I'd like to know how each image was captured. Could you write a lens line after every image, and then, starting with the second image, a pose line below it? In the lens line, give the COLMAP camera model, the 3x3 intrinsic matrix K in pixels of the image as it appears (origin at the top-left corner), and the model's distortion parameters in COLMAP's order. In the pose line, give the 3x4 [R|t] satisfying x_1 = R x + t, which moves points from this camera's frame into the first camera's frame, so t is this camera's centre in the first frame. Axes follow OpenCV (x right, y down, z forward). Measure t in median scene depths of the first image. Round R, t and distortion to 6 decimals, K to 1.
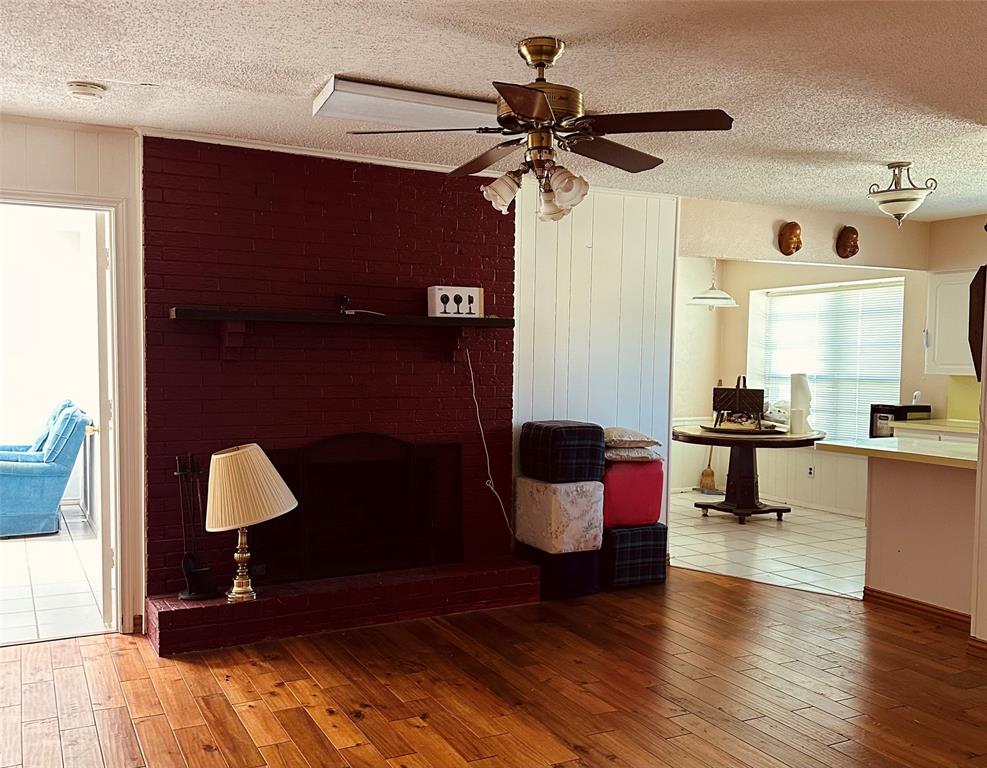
lens RADIAL K [[942.6, 0, 509.6], [0, 942.6, 412.8], [0, 0, 1]] dist [0.045733, 0.000000]
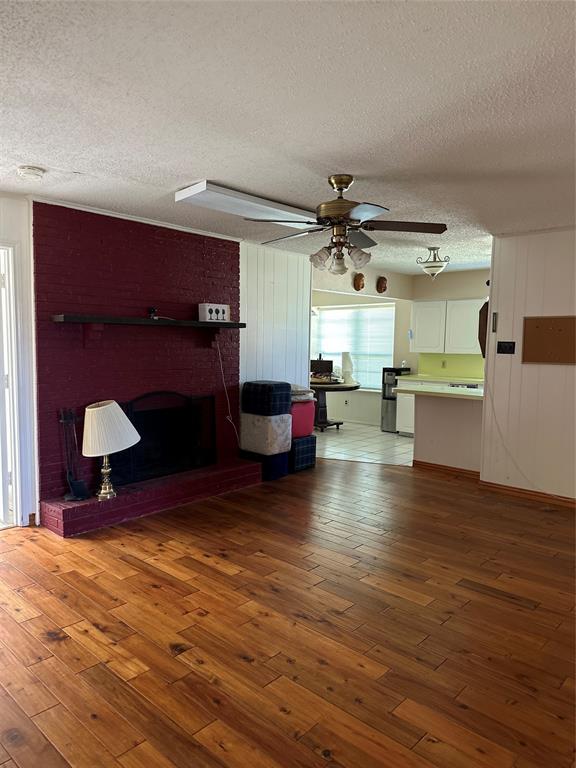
lens RADIAL K [[544.4, 0, 296.2], [0, 544.4, 384.5], [0, 0, 1]] dist [0.038739, -0.031662]
pose [[0.936288, -0.025299, 0.350321, -0.276606], [0.016271, 0.999456, 0.028691, -0.014041], [-0.350856, -0.021163, 0.936190, 0.021178]]
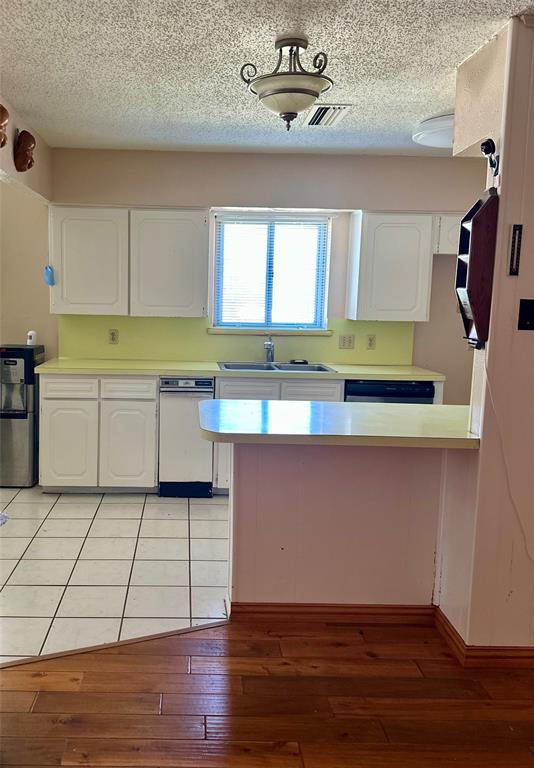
lens RADIAL K [[674.4, 0, 263.3], [0, 674.4, 383.3], [0, 0, 1]] dist [0.000893, 0.000260]
pose [[0.449920, -0.113352, 0.885846, -0.089910], [0.033892, 0.993365, 0.109897, -0.059695], [-0.892426, -0.019422, 0.450776, 0.811638]]
